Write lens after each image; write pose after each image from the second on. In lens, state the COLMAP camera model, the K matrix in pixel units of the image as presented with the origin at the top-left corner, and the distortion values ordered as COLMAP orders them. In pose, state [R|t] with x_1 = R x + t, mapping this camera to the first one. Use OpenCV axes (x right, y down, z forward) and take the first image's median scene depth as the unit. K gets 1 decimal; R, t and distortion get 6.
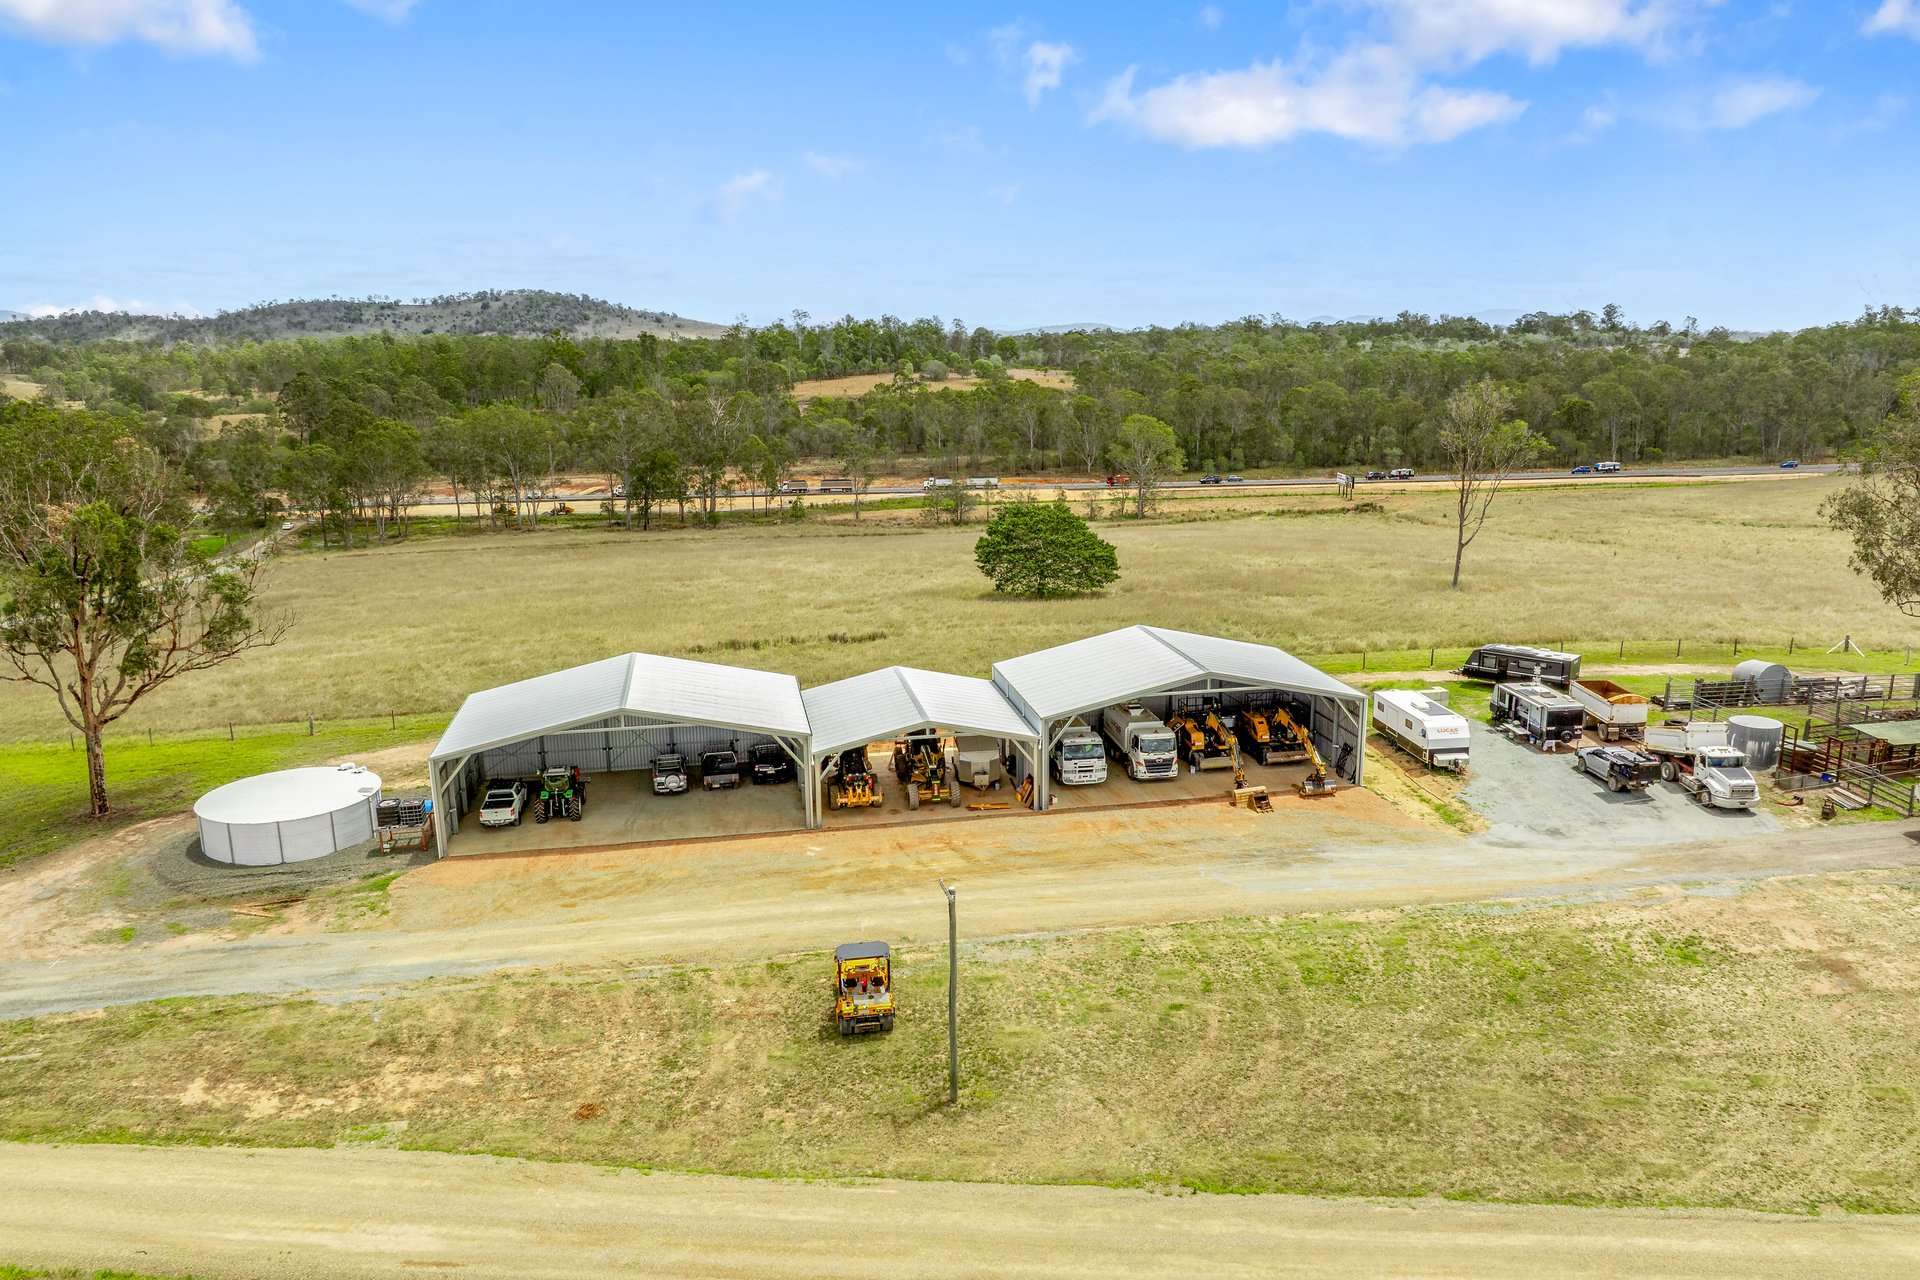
lens RADIAL K [[1370.3, 0, 960.0], [0, 1370.3, 640.0], [0, 0, 1]] dist [-0.044721, -0.002577]
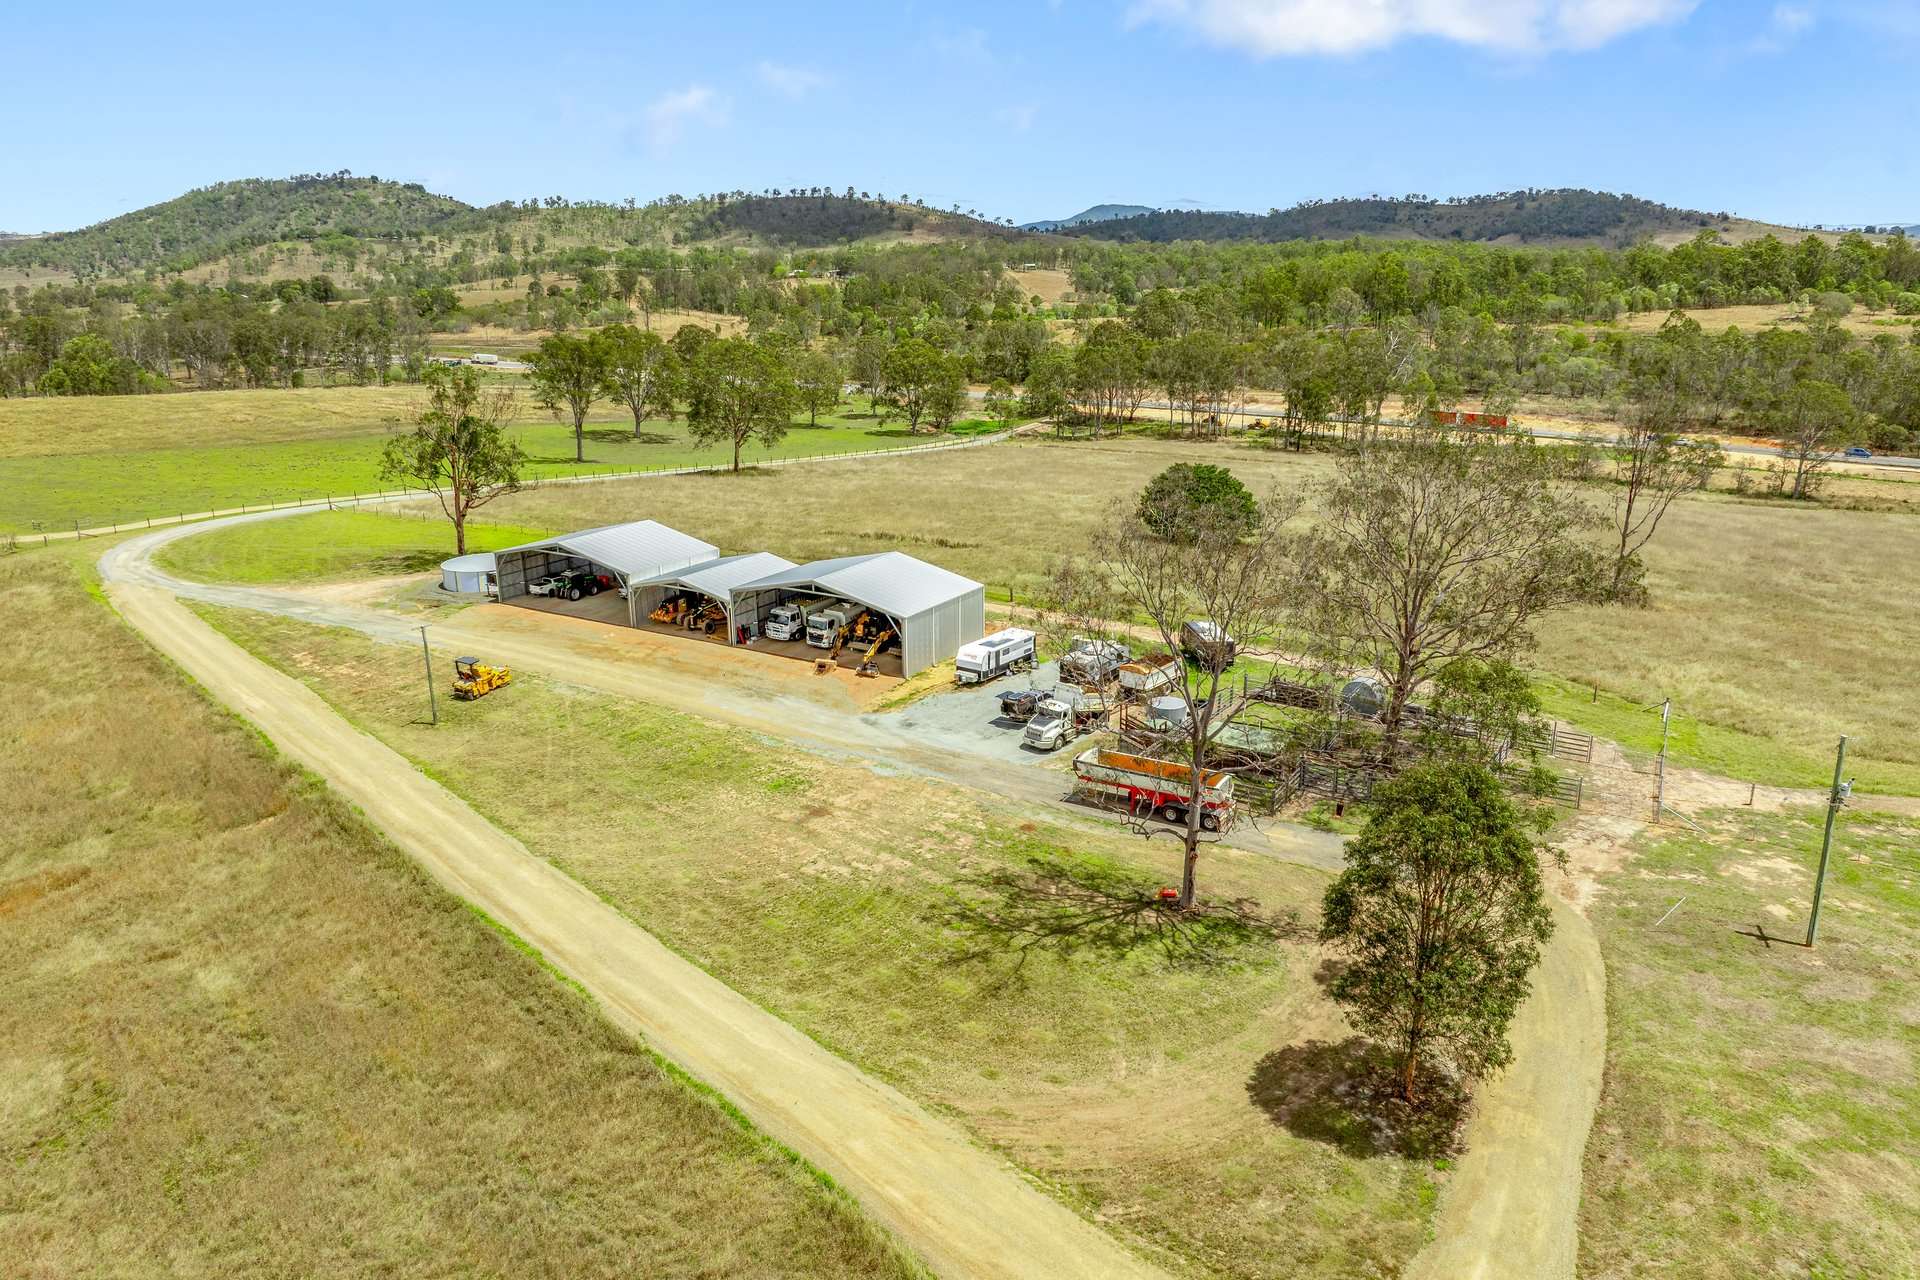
lens RADIAL K [[1370.3, 0, 960.0], [0, 1370.3, 640.0], [0, 0, 1]] dist [-0.044721, -0.002577]
pose [[0.731835, 0.196107, -0.652655, 0.319565], [-0.146413, 0.980583, 0.130465, -0.033194], [0.665568, 0.000078, 0.746338, -0.013721]]
